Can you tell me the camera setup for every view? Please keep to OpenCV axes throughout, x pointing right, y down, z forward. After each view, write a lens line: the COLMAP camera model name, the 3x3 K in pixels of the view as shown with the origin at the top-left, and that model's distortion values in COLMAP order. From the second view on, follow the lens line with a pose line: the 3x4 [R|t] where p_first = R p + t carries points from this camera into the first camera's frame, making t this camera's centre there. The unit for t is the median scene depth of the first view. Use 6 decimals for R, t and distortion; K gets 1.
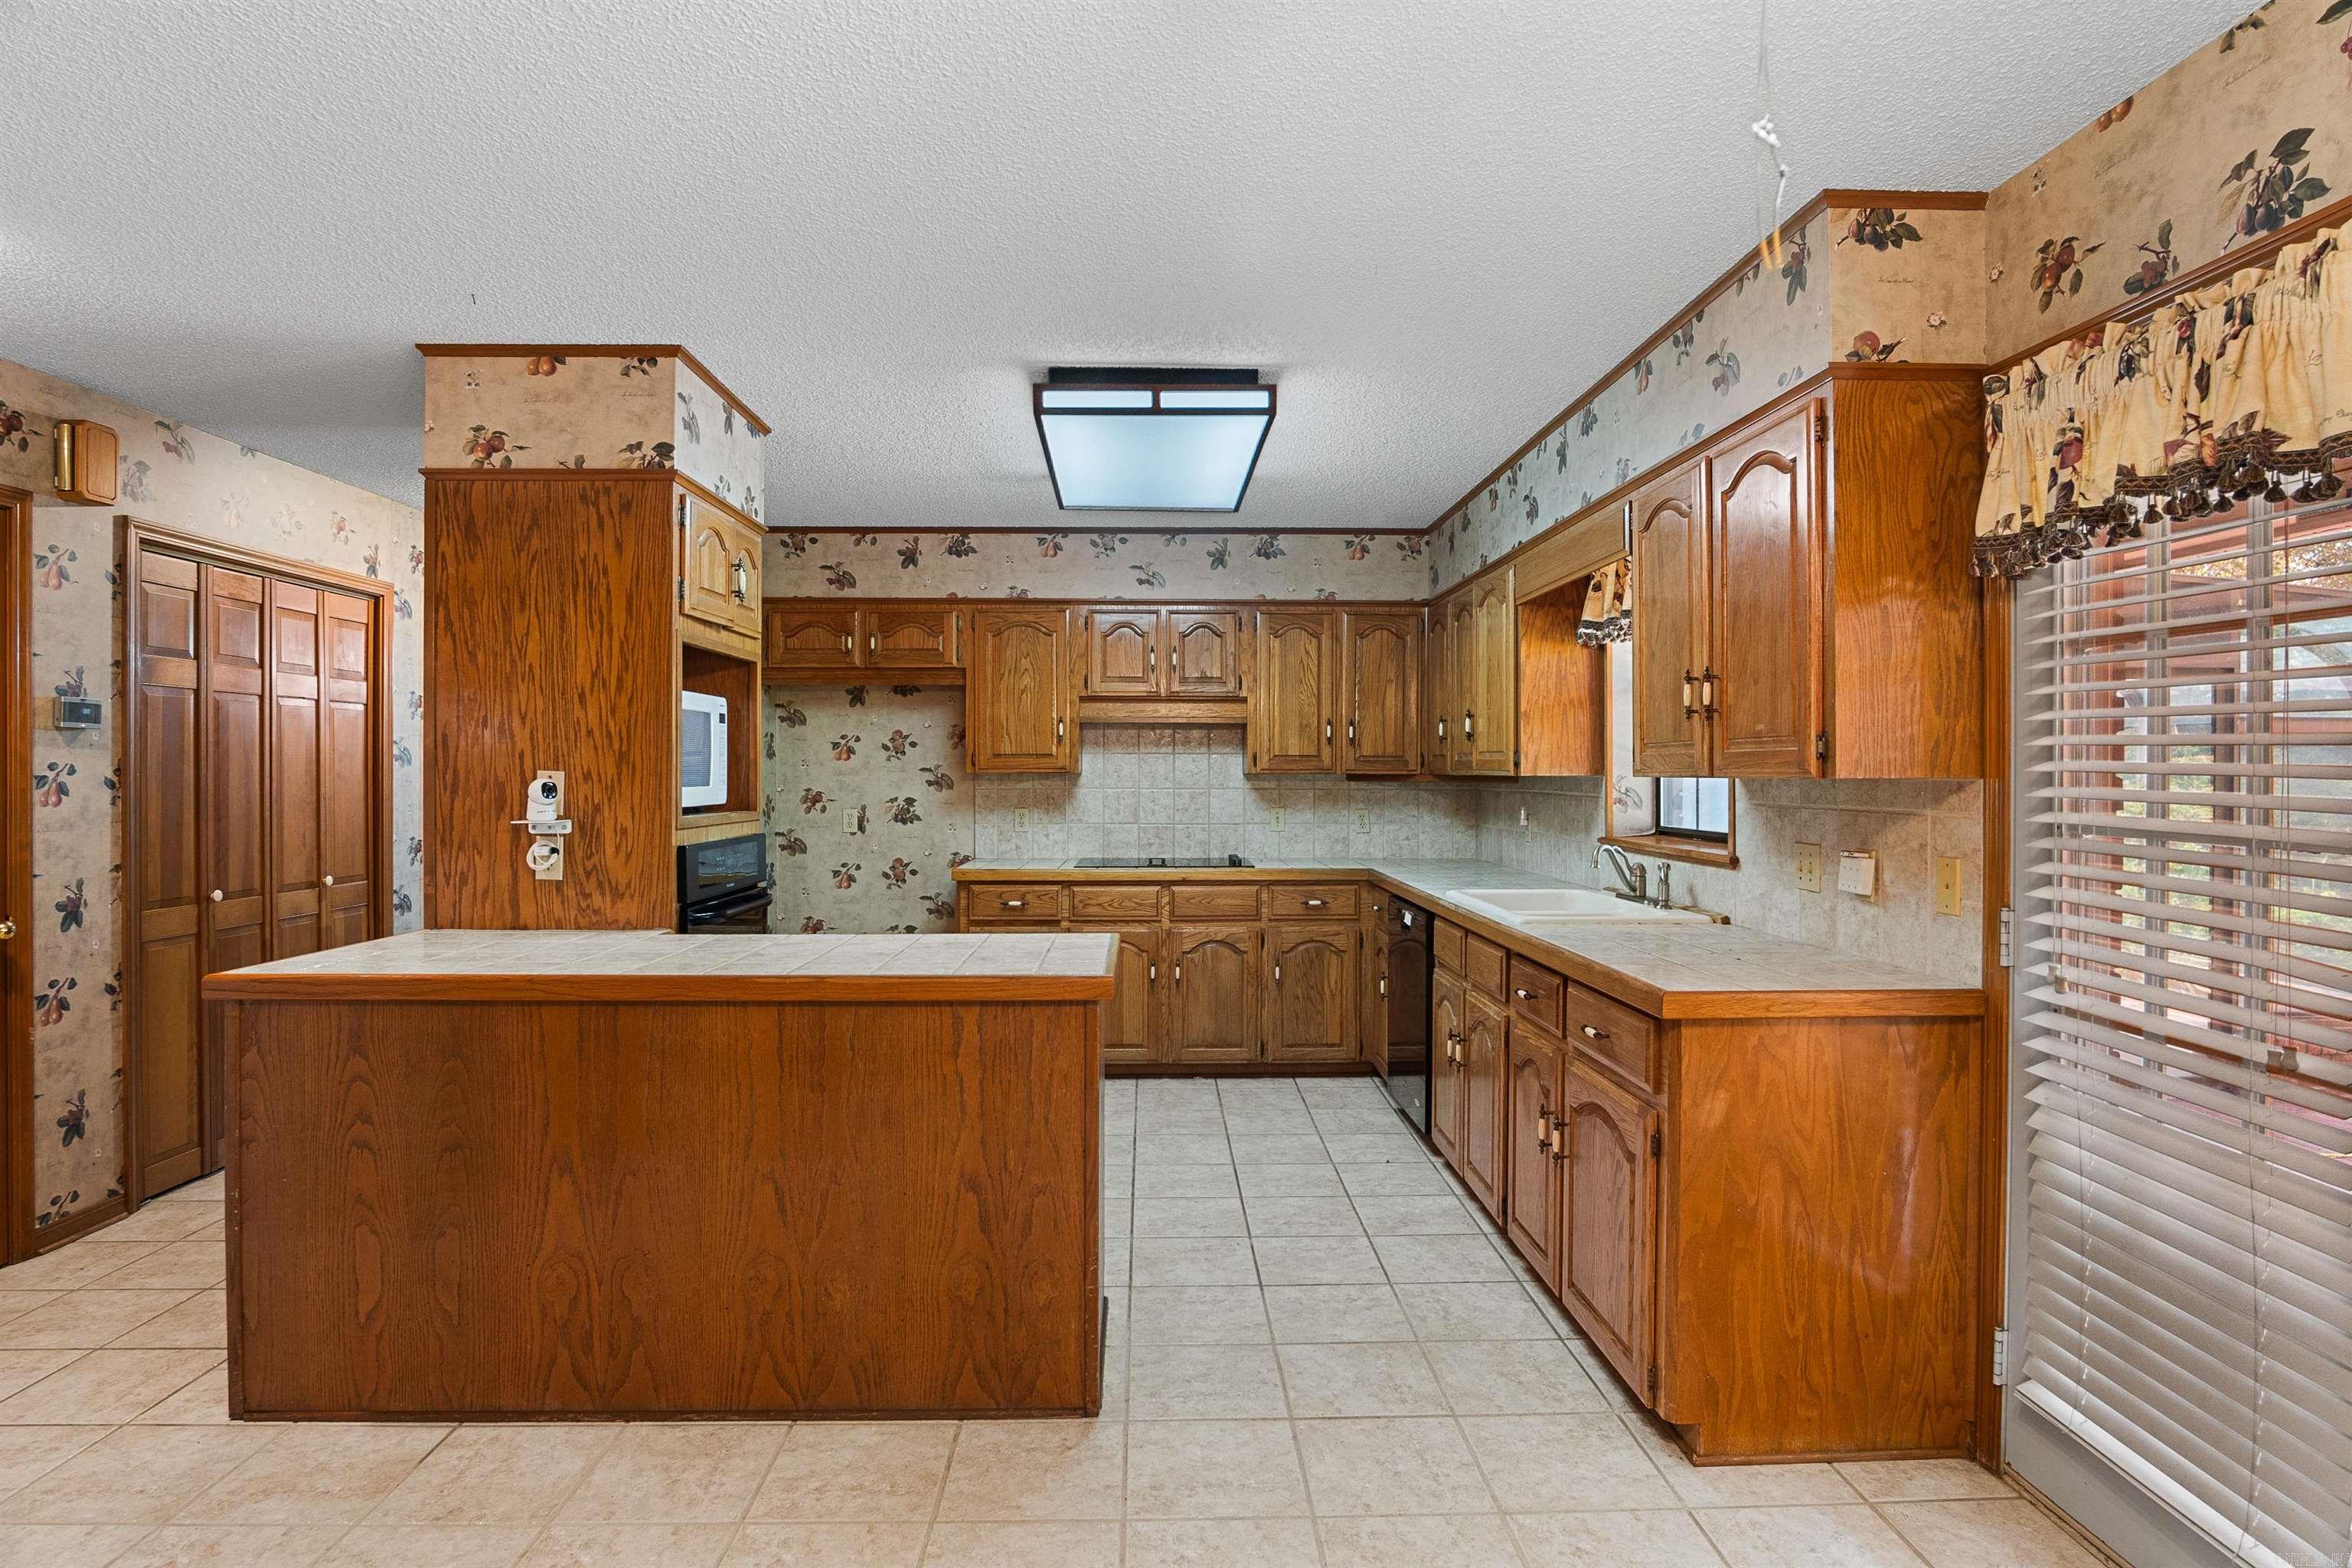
lens RADIAL K [[1267.6, 0, 1157.4], [0, 1267.6, 773.7], [0, 0, 1]] dist [-0.015795, 0.007728]
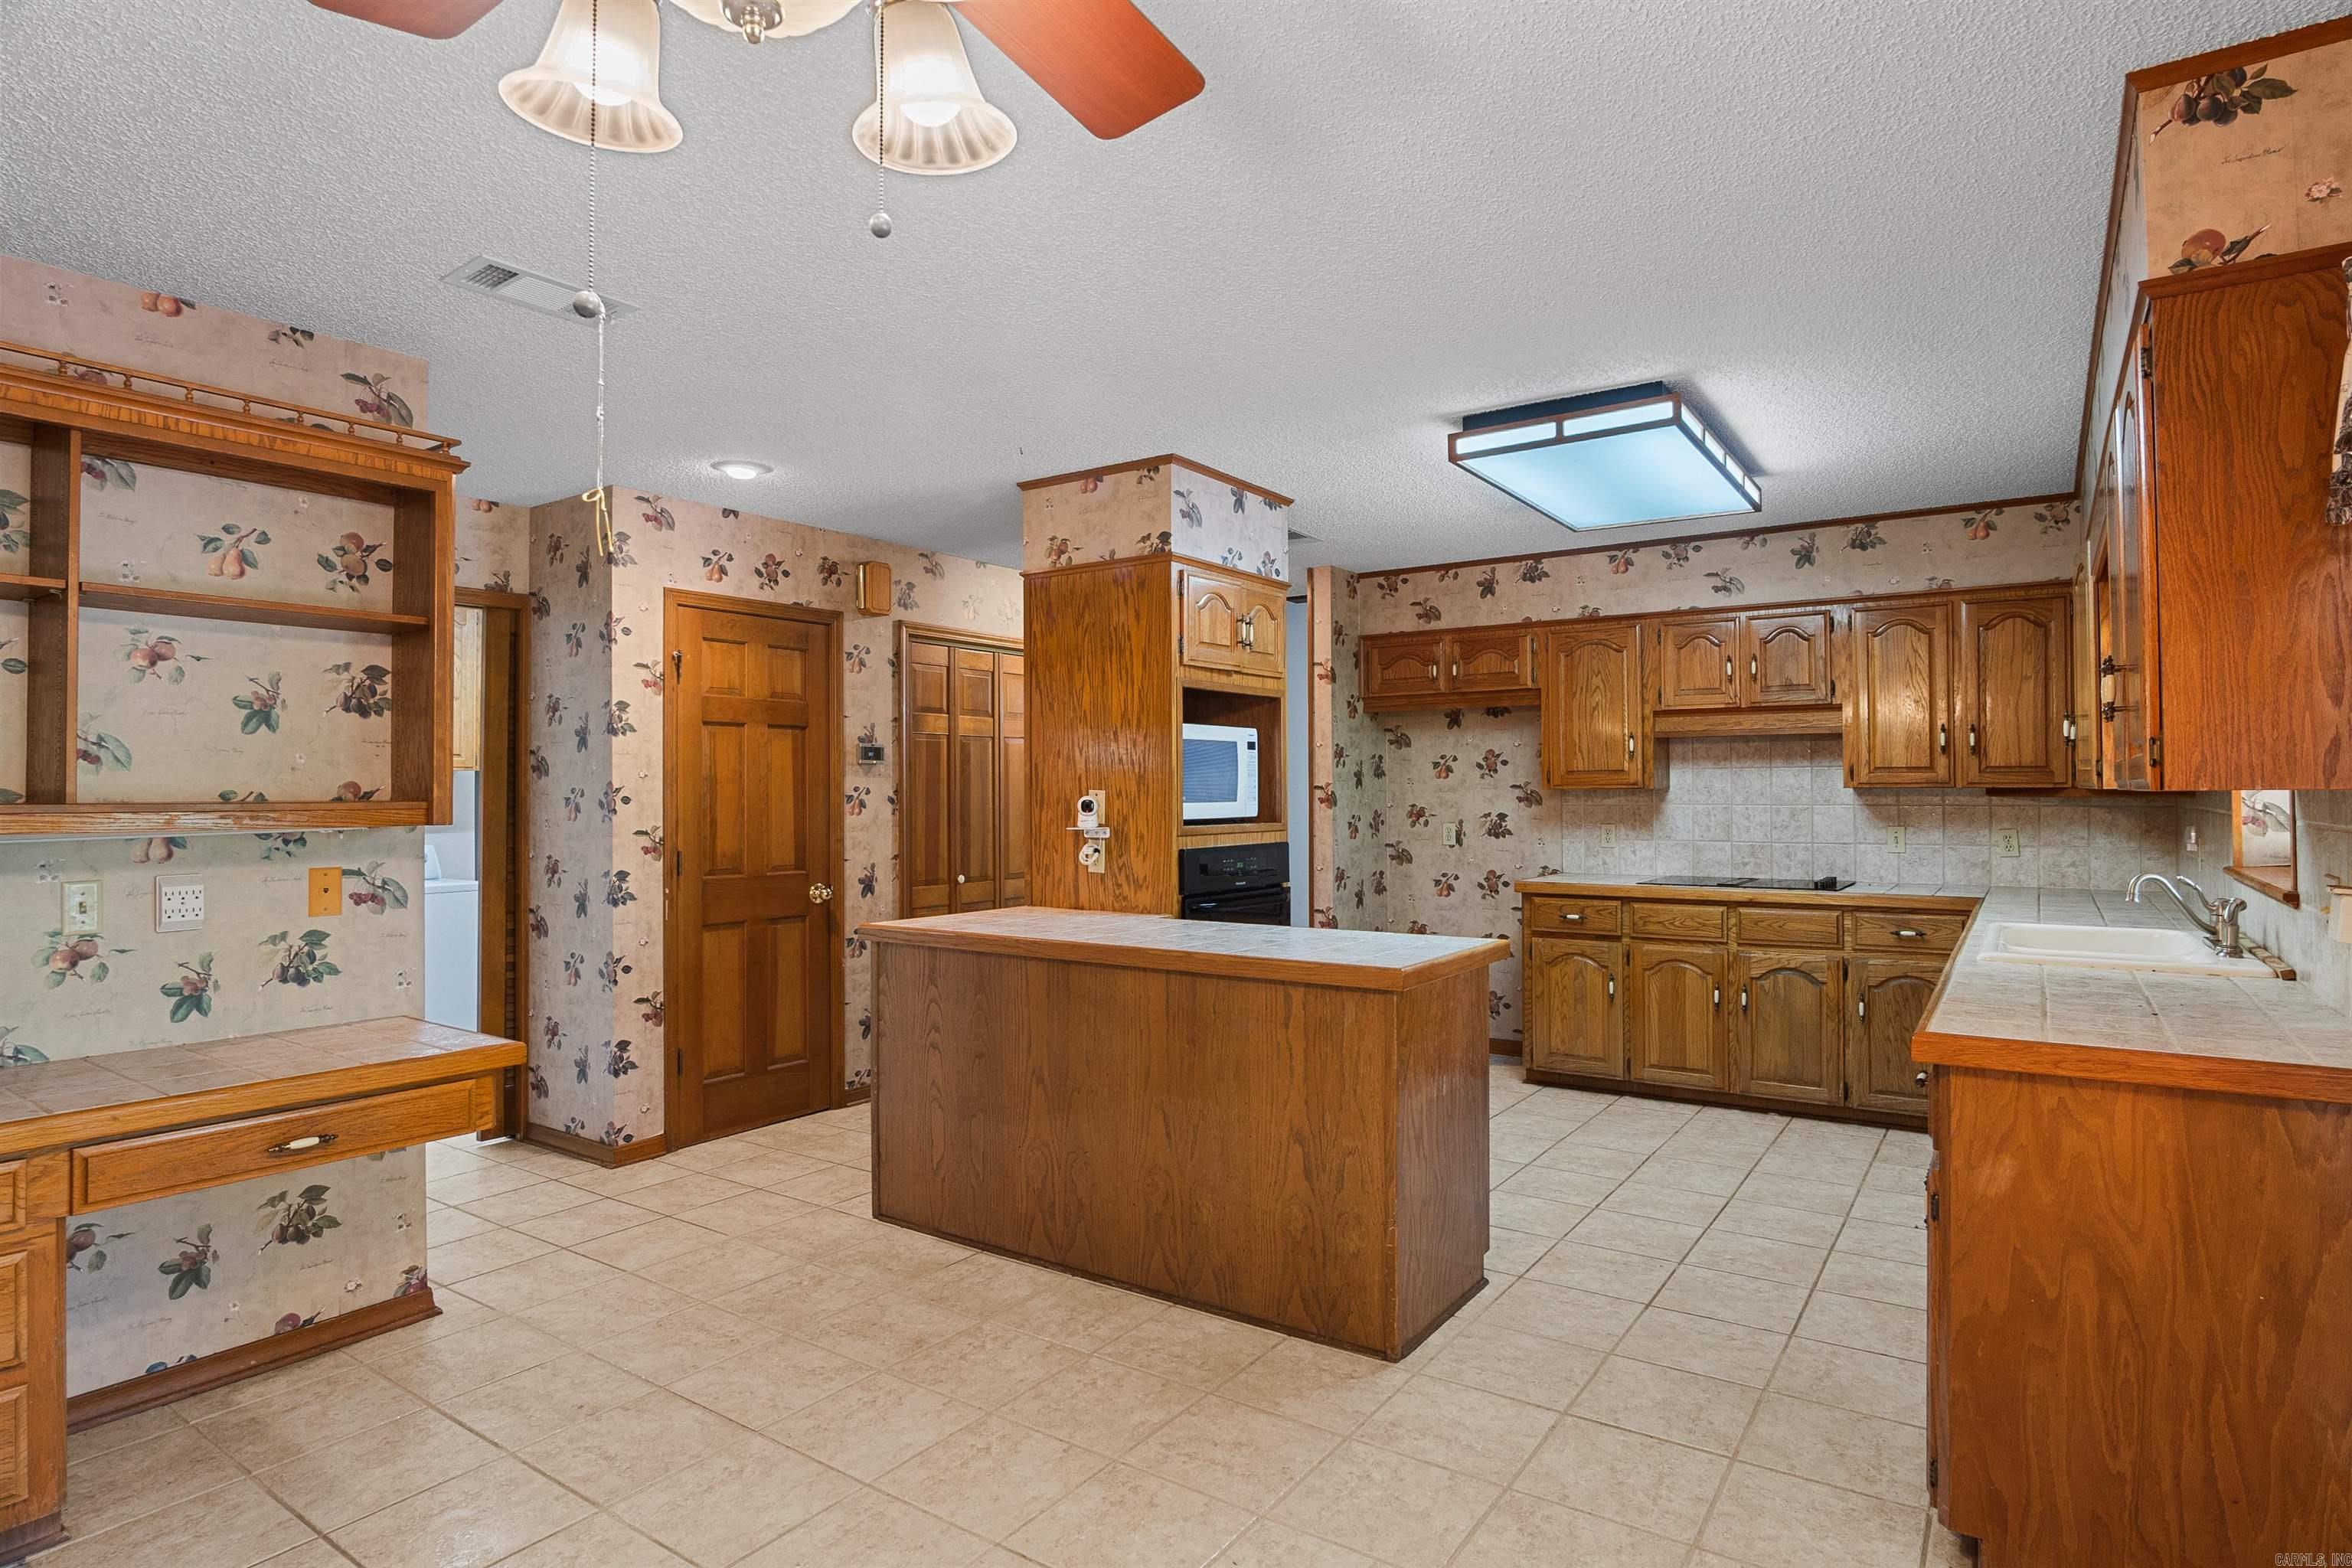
lens RADIAL K [[1267.6, 0, 1190.0], [0, 1267.6, 777.1], [0, 0, 1]] dist [-0.015795, 0.007728]
pose [[0.809275, -0.011696, -0.587314, 0.375497], [0.005269, 0.999906, -0.012651, 0.001508], [0.587407, 0.007143, 0.809260, -0.014496]]
